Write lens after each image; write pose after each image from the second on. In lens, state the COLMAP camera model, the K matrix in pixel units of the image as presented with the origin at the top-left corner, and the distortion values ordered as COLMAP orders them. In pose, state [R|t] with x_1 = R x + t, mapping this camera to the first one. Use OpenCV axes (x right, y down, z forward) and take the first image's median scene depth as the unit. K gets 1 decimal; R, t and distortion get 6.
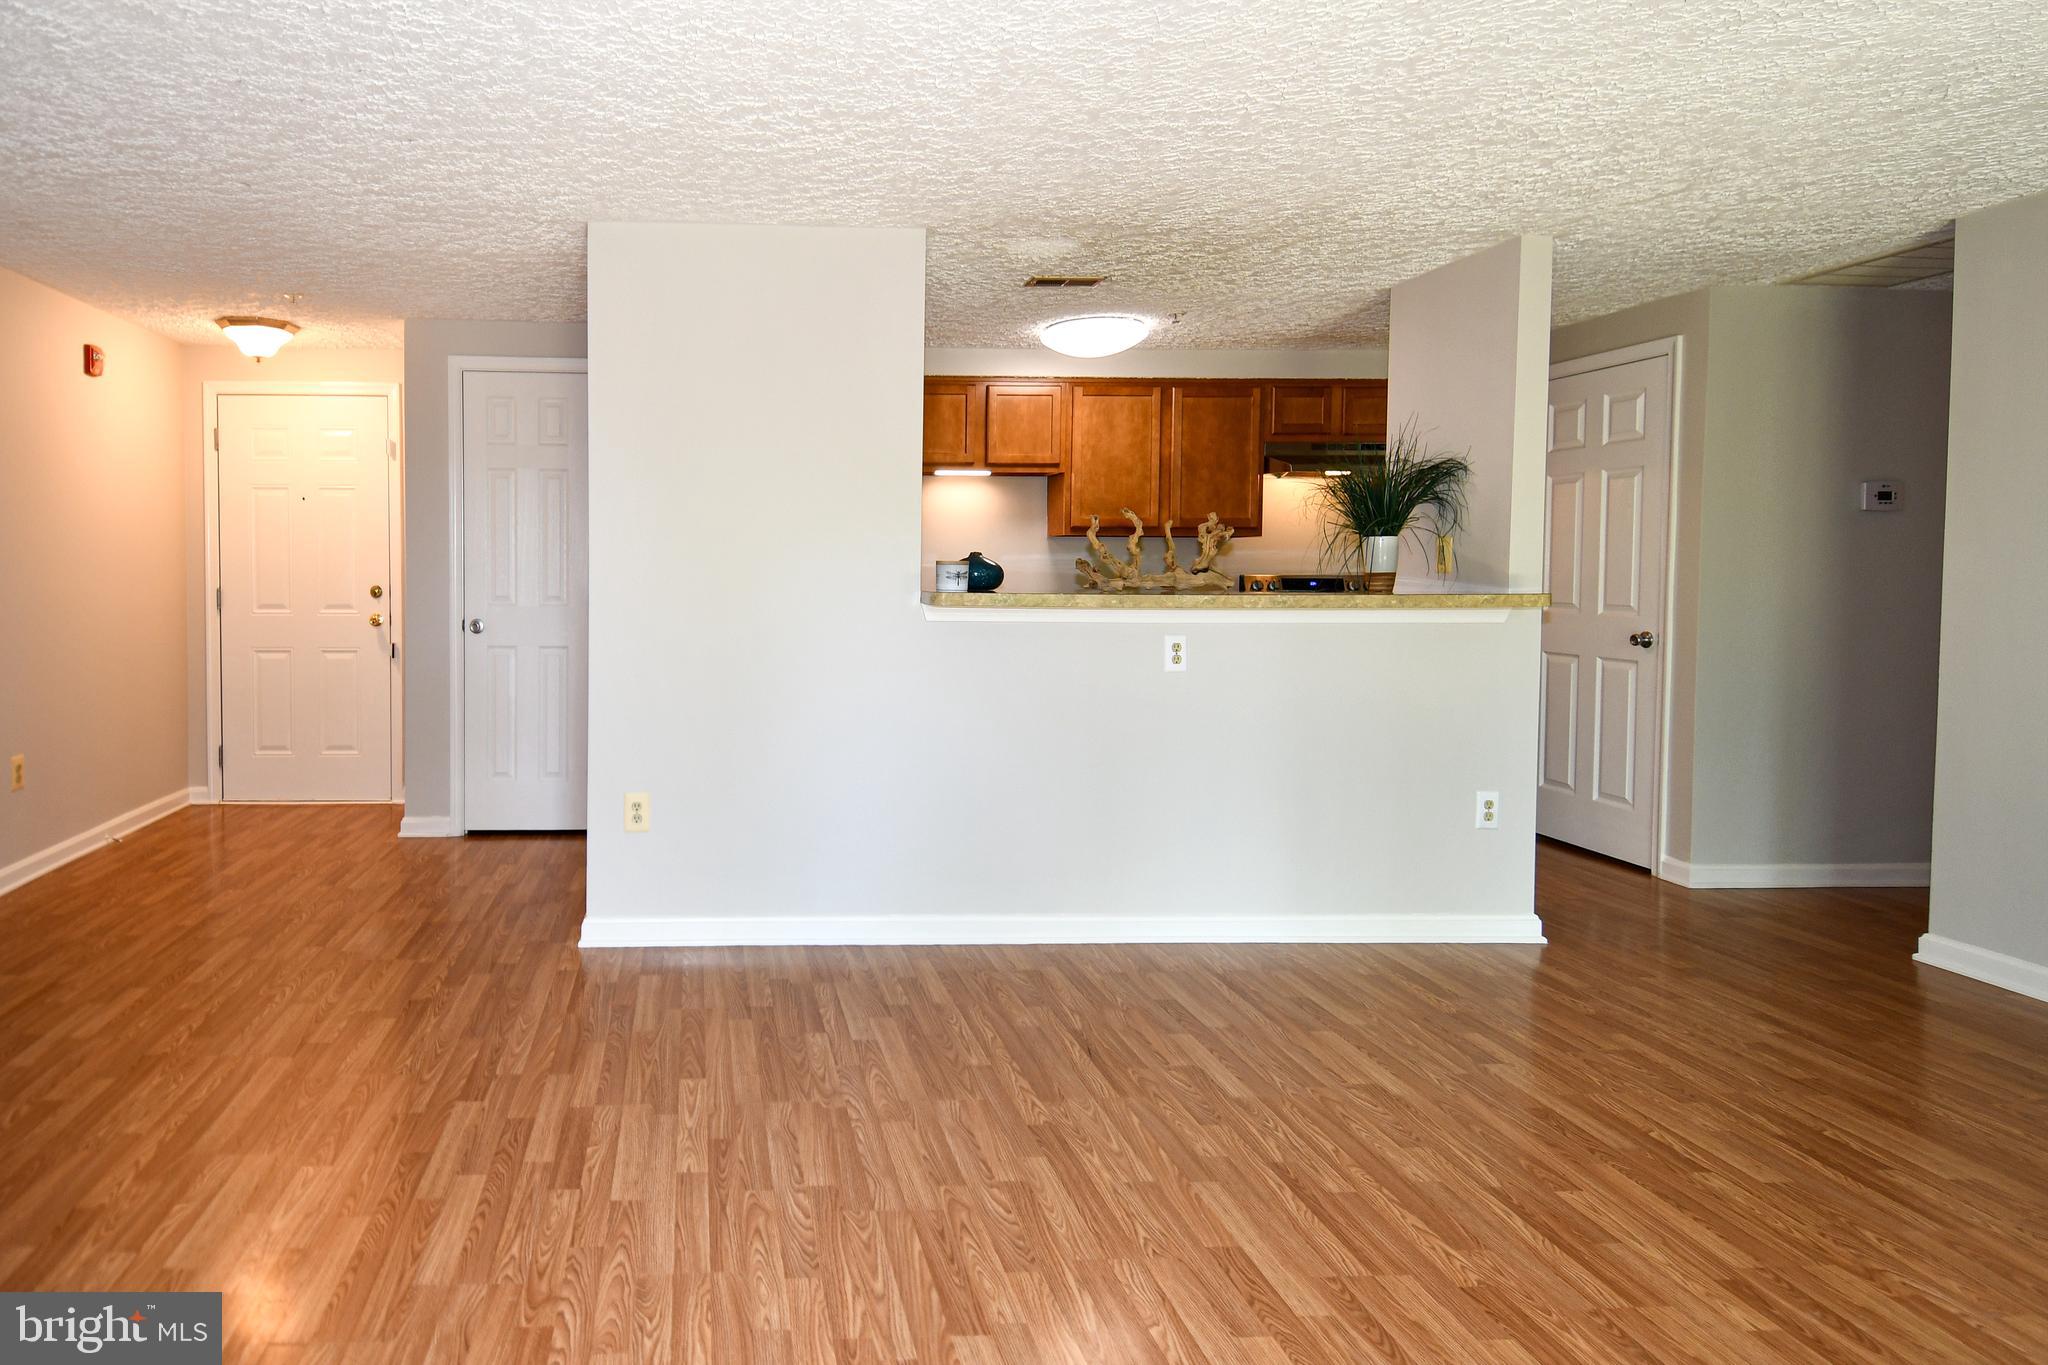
lens RADIAL K [[1071.0, 0, 1012.9], [0, 1071.0, 596.8], [0, 0, 1]] dist [0.043863, -0.032346]
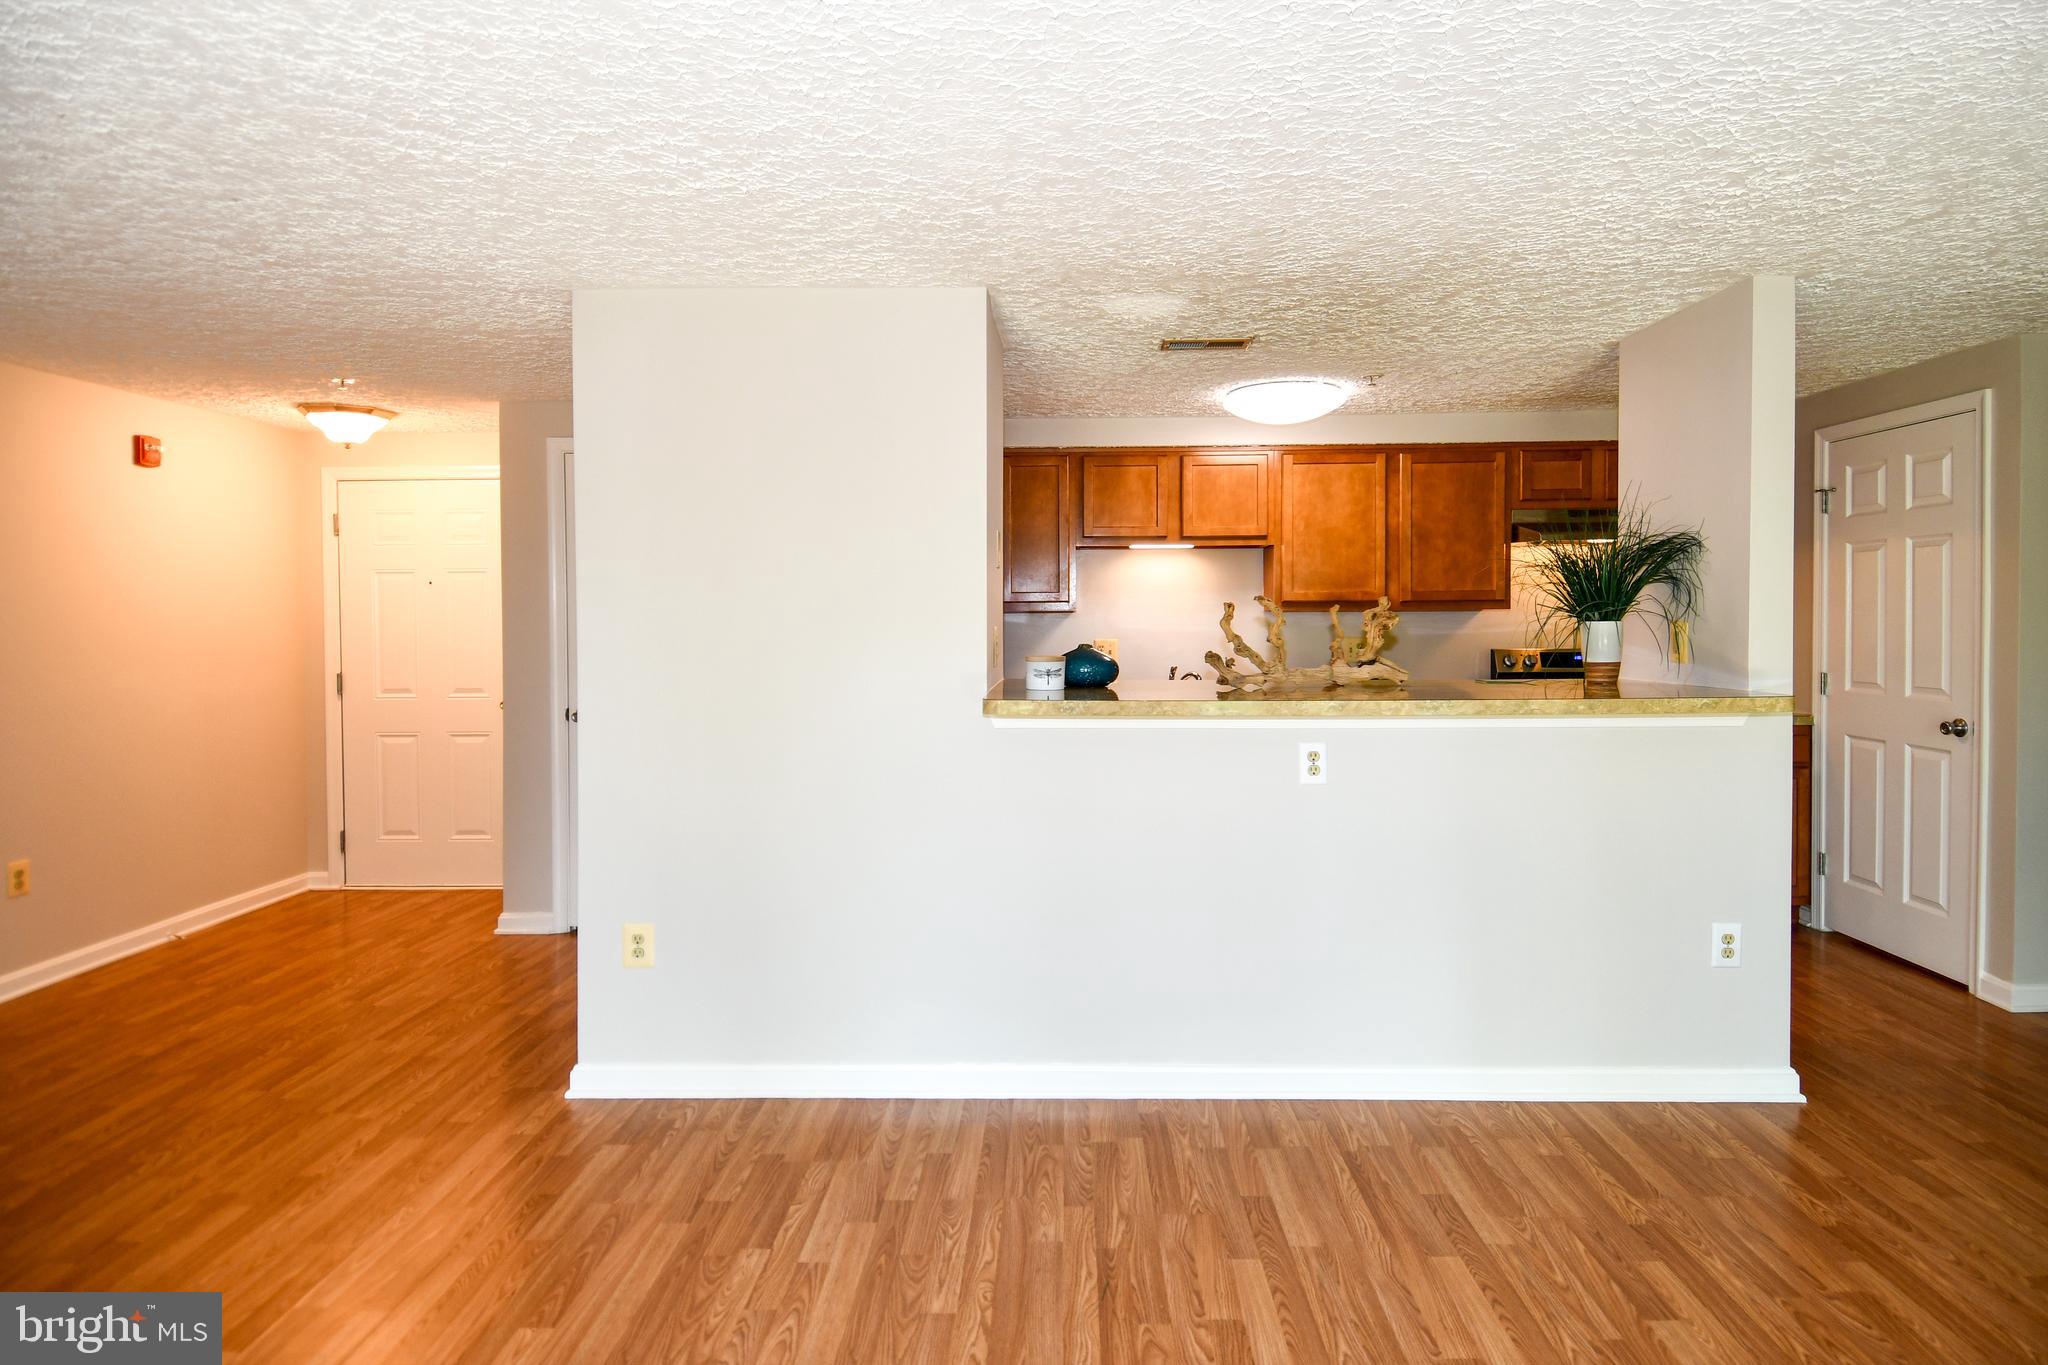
lens RADIAL K [[1088.4, 0, 1092.6], [0, 1088.4, 629.3], [0, 0, 1]] dist [0.043508, -0.046075]
pose [[0.990183, 0.007721, -0.139563, 0.075431], [-0.012660, 0.999323, -0.034532, -0.017662], [0.139202, 0.035960, 0.989611, 0.076100]]
